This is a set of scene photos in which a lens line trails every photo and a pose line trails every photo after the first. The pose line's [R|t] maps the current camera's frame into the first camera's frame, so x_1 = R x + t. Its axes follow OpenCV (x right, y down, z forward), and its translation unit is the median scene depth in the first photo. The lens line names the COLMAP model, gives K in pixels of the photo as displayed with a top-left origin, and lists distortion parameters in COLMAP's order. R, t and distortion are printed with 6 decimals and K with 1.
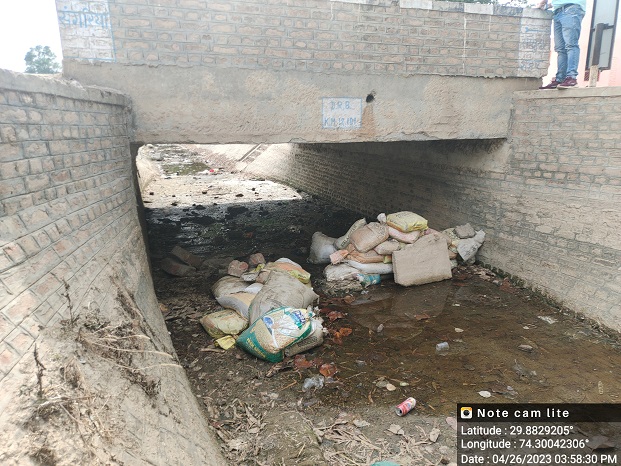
lens RADIAL K [[472.8, 0, 310.5], [0, 472.8, 233.0], [0, 0, 1]] dist [0.071438, -0.126736]
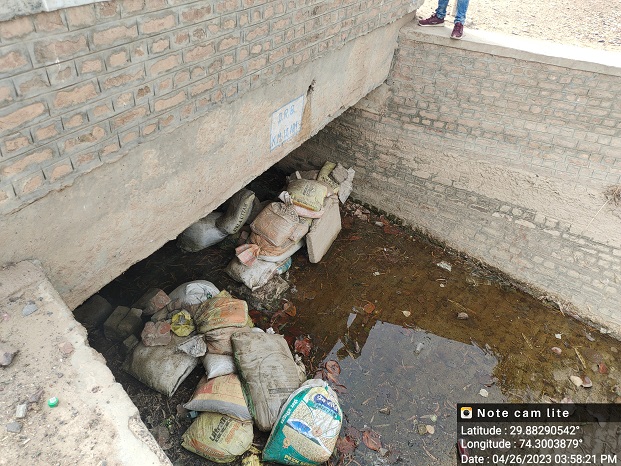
lens RADIAL K [[472.8, 0, 310.5], [0, 472.8, 233.0], [0, 0, 1]] dist [0.071438, -0.126736]
pose [[0.751878, -0.347276, 0.560427, -0.363766], [0.038758, 0.871842, 0.488251, -0.450520], [-0.658162, -0.345384, 0.668979, 0.431471]]
